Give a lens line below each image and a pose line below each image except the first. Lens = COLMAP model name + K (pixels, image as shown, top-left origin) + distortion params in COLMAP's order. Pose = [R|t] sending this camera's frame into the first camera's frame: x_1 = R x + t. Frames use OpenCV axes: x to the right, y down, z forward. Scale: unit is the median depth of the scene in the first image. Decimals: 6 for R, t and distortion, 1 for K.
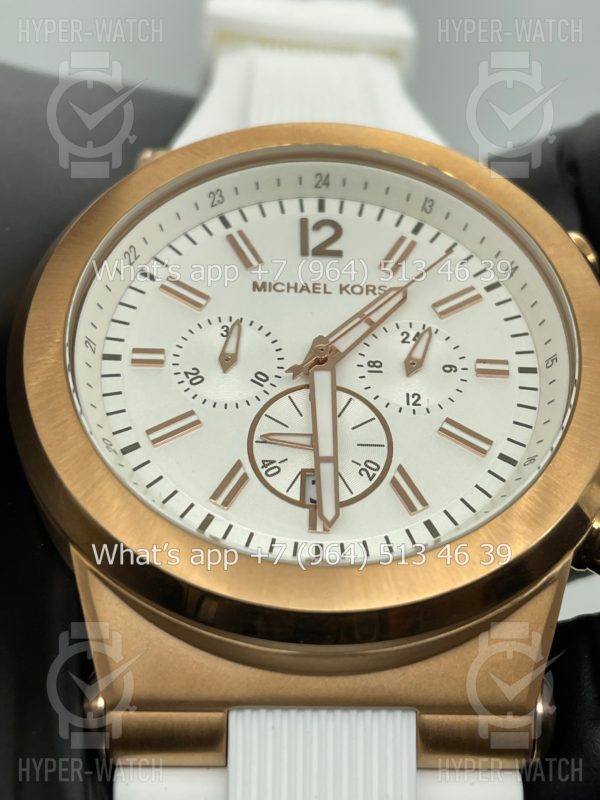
lens RADIAL K [[1259.4, 0, 300.0], [0, 1259.4, 400.0], [0, 0, 1]] dist [0.098007, 0.039859]
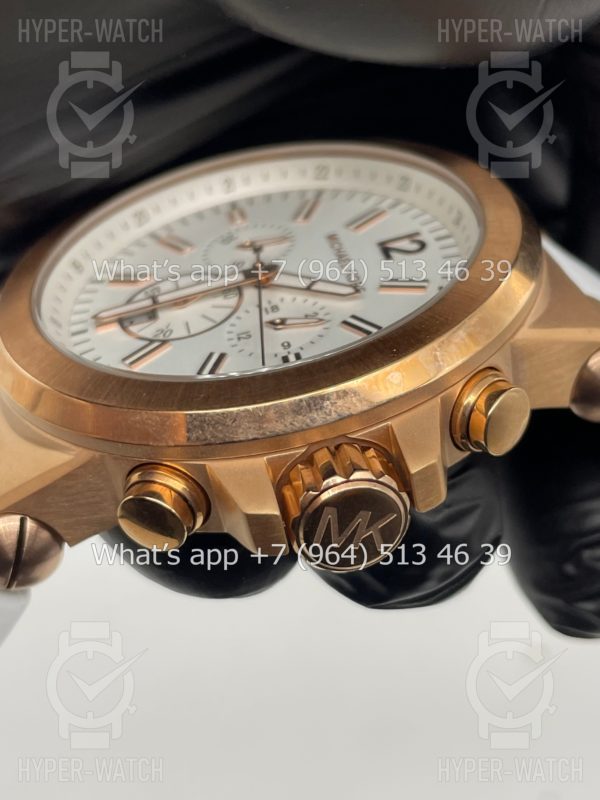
lens RADIAL K [[1259.4, 0, 300.0], [0, 1259.4, 400.0], [0, 0, 1]] dist [0.098007, 0.039859]
pose [[0.210940, 0.515860, -0.830297, 0.994559], [-0.717394, 0.658660, 0.226967, -0.236117], [0.663966, 0.547773, 0.509013, 0.516639]]
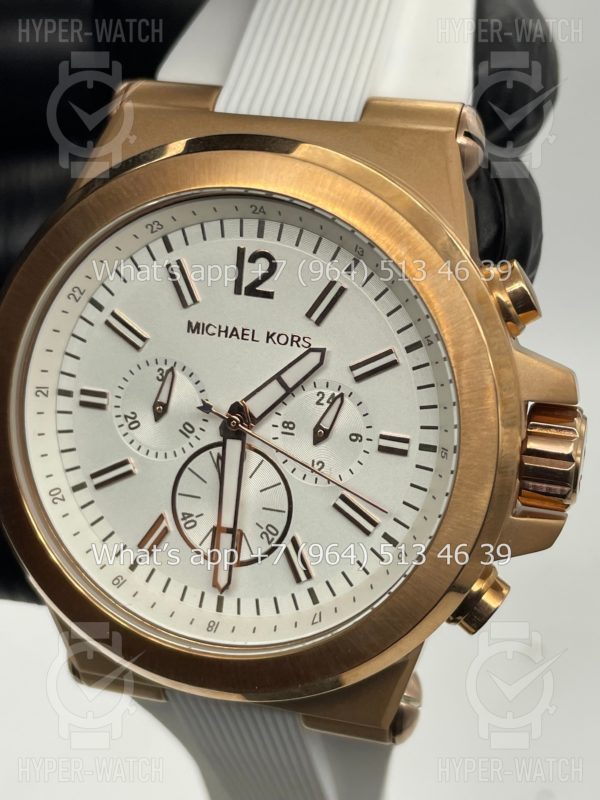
lens RADIAL K [[1259.4, 0, 300.0], [0, 1259.4, 400.0], [0, 0, 1]] dist [0.098007, 0.039859]
pose [[0.954193, 0.128335, -0.270272, 0.359707], [0.067202, 0.788324, 0.611579, -0.709040], [0.291548, -0.601727, 0.743588, 0.214309]]
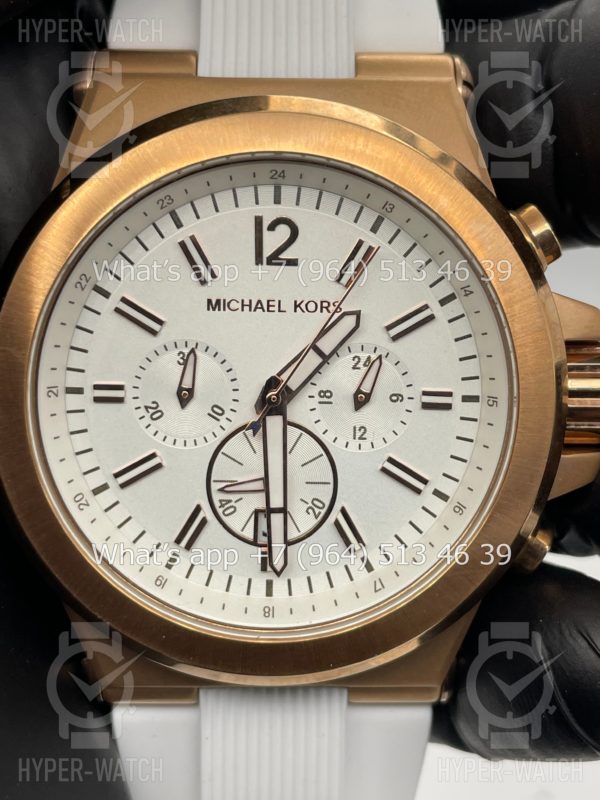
lens RADIAL K [[1259.4, 0, 300.0], [0, 1259.4, 400.0], [0, 0, 1]] dist [0.098007, 0.039859]
pose [[0.999926, 0.009230, -0.007865, 0.046739], [-0.002216, 0.776710, 0.629855, -0.689825], [0.011923, -0.629791, 0.776673, 0.182212]]
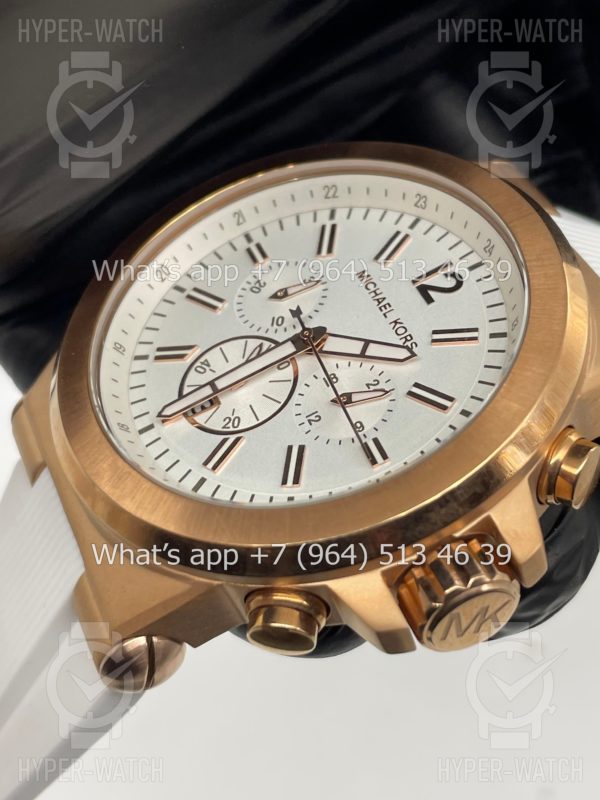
lens RADIAL K [[1259.4, 0, 300.0], [0, 1259.4, 400.0], [0, 0, 1]] dist [0.098007, 0.039859]
pose [[0.381640, 0.644028, -0.663008, 0.791687], [-0.614475, 0.712620, 0.338516, -0.370298], [0.690486, 0.278211, 0.667703, 0.254397]]
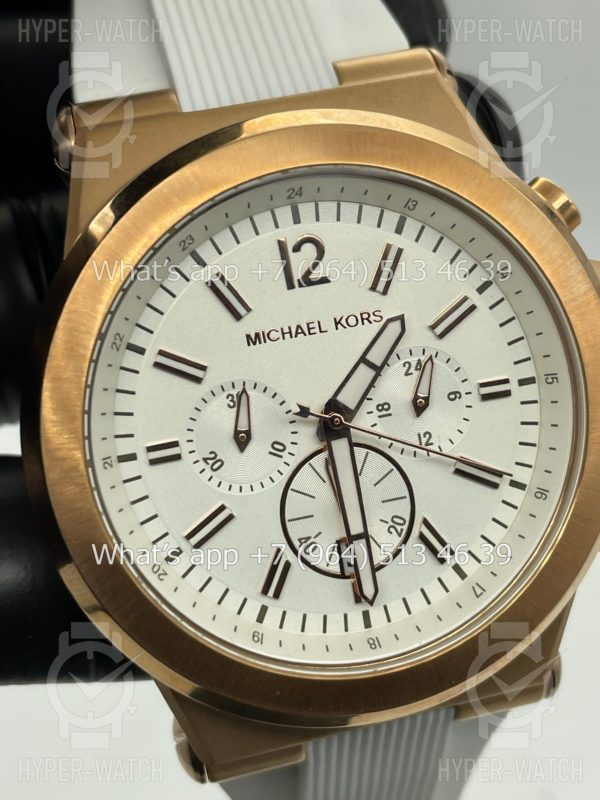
lens RADIAL K [[1259.4, 0, 300.0], [0, 1259.4, 400.0], [0, 0, 1]] dist [0.098007, 0.039859]
pose [[0.973809, -0.196254, 0.114809, -0.121742], [0.090914, 0.798916, 0.594531, -0.645058], [-0.208402, -0.568522, 0.795834, 0.212044]]
